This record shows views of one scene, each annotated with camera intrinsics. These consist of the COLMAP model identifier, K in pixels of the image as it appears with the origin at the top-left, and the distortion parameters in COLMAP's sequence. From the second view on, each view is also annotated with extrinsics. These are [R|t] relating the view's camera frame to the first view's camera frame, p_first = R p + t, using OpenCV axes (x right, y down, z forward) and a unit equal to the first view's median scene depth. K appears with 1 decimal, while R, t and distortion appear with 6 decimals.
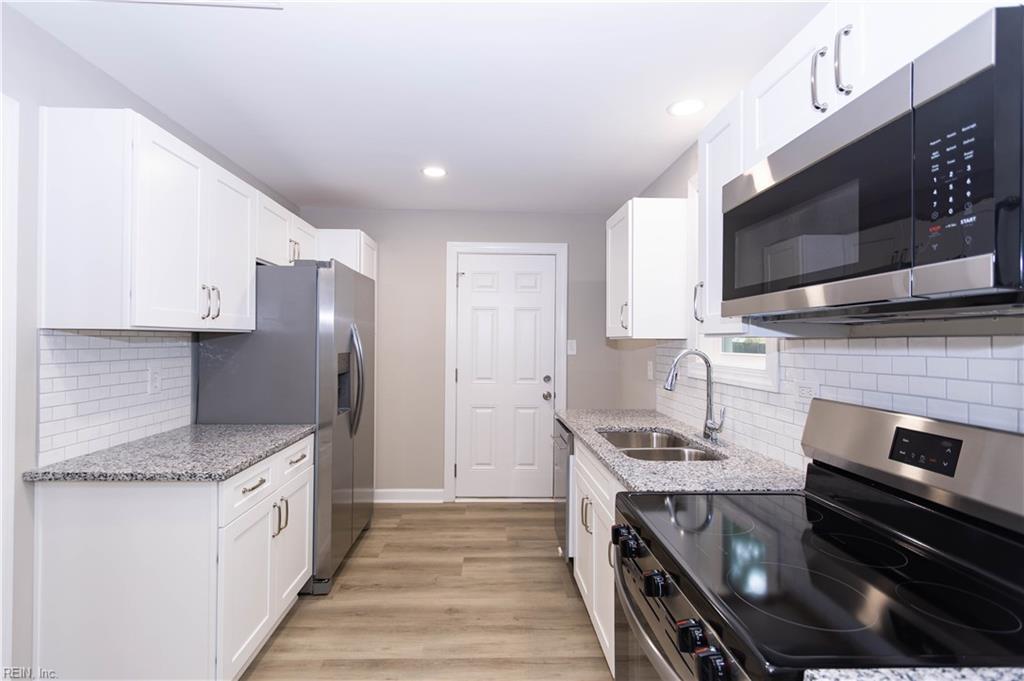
lens RADIAL K [[469.4, 0, 508.7], [0, 469.4, 340.3], [0, 0, 1]] dist [0.015460, 0.000472]
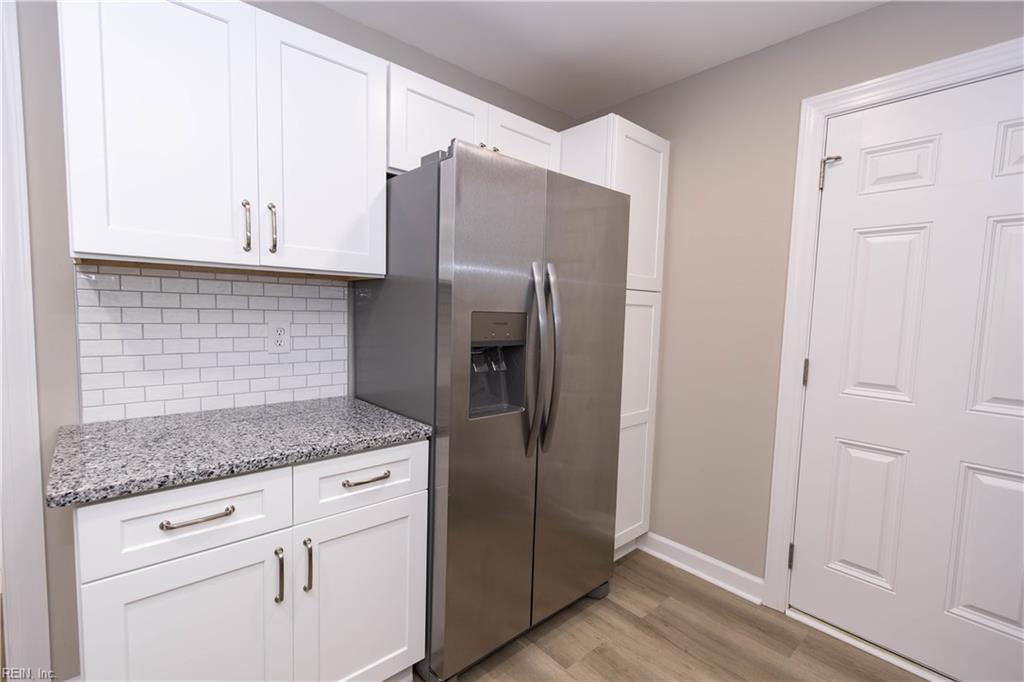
lens RADIAL K [[469.4, 0, 508.6], [0, 469.4, 345.4], [0, 0, 1]] dist [0.015460, 0.000472]
pose [[0.636674, 0.065991, -0.768304, 0.090044], [-0.020669, 0.997434, 0.068543, 0.024326], [0.770856, -0.027760, 0.636404, 0.545397]]
